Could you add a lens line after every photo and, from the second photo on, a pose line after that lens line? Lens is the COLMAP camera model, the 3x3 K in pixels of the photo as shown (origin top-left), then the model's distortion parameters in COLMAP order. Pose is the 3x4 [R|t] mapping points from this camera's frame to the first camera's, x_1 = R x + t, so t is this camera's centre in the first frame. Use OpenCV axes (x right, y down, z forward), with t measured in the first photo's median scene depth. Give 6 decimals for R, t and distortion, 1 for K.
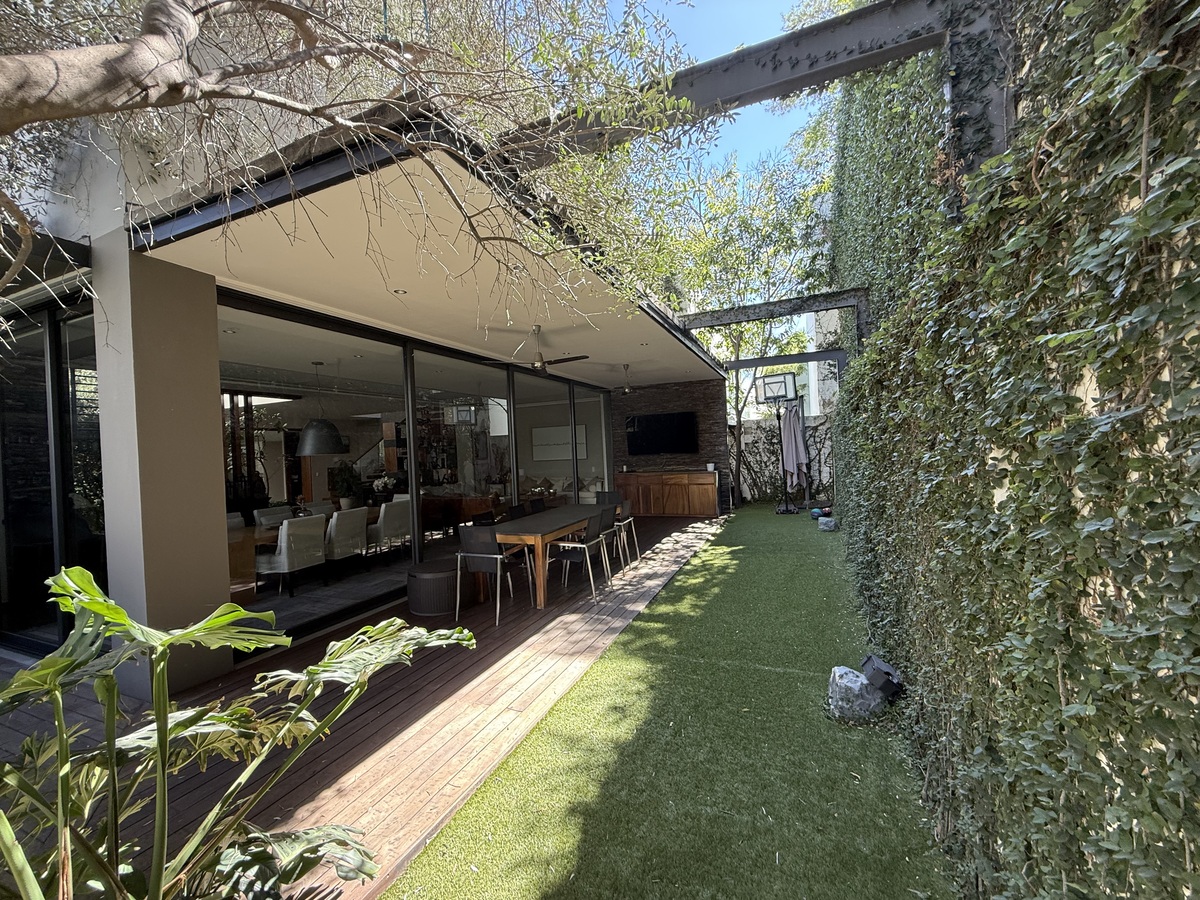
lens RADIAL K [[476.8, 0, 600.0], [0, 476.8, 450.0], [0, 0, 1]] dist [0.000030, 0.000810]
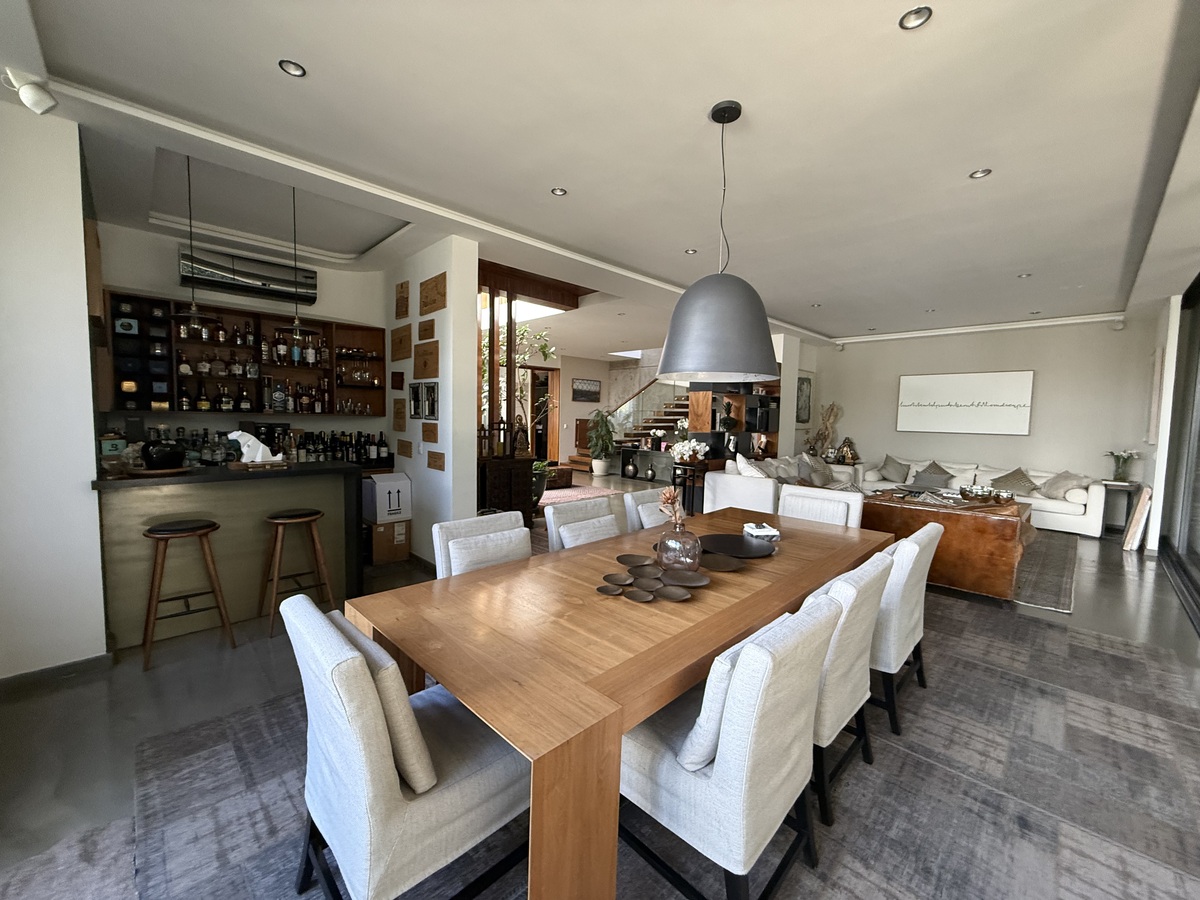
lens RADIAL K [[478.8, 0, 596.6], [0, 478.8, 450.2], [0, 0, 1]] dist [0.002405, 0.000437]
pose [[0.914378, 0.096611, -0.393166, -0.318757], [-0.065776, 0.993659, 0.091193, 0.021823], [0.399483, -0.057524, 0.914934, 0.385697]]
